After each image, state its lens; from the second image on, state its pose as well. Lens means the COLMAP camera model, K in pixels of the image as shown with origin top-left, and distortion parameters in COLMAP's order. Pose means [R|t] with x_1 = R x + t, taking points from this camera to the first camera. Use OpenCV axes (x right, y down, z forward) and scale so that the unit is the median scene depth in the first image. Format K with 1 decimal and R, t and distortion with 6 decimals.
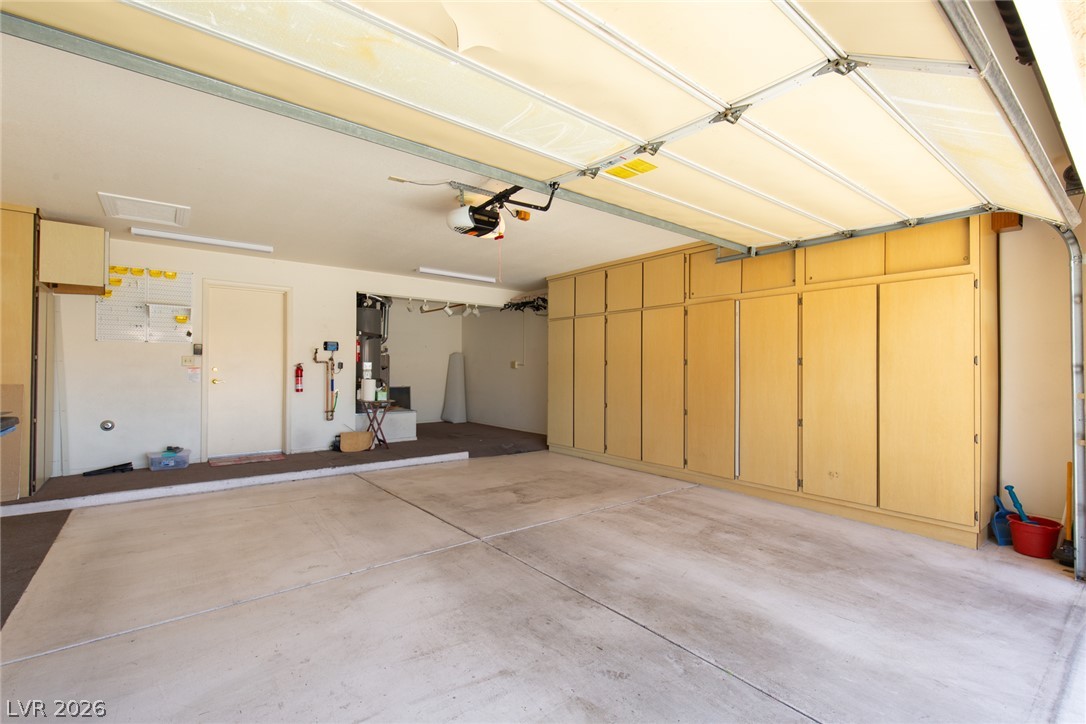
lens RADIAL K [[489.6, 0, 544.5], [0, 489.6, 367.6], [0, 0, 1]] dist [0.010415, -0.000823]
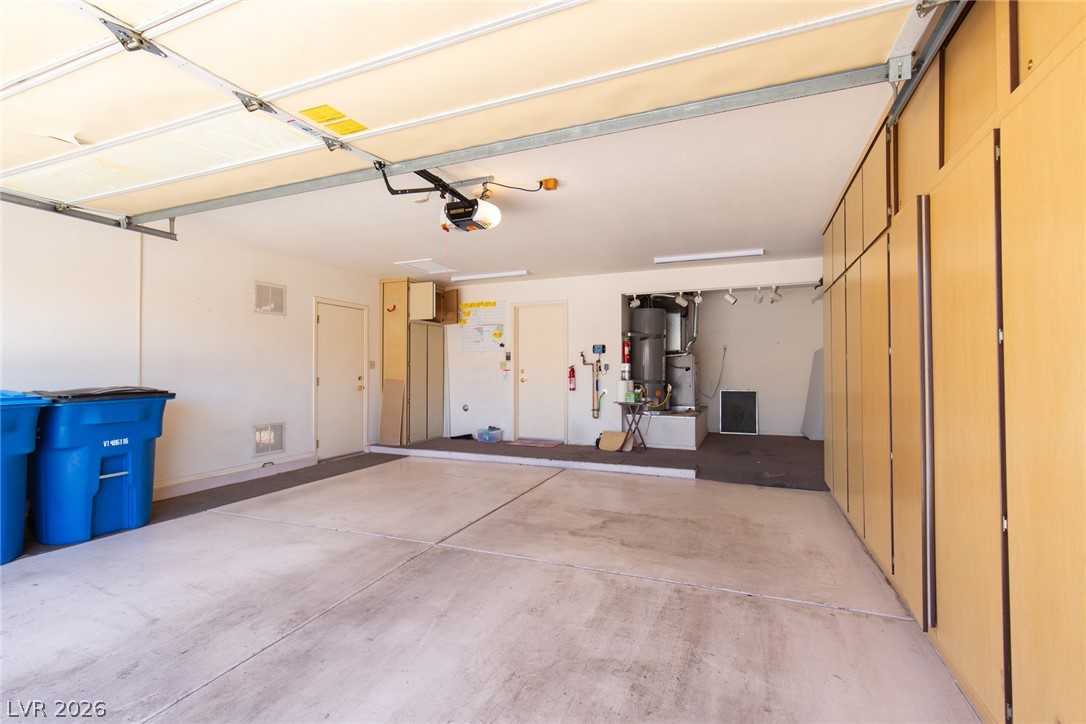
lens RADIAL K [[489.6, 0, 544.5], [0, 489.6, 367.6], [0, 0, 1]] dist [0.010415, -0.000823]
pose [[0.479756, -0.011212, -0.877330, 0.696968], [0.007385, 0.999935, -0.008741, 0.008530], [0.877371, -0.002285, 0.479807, 0.607019]]
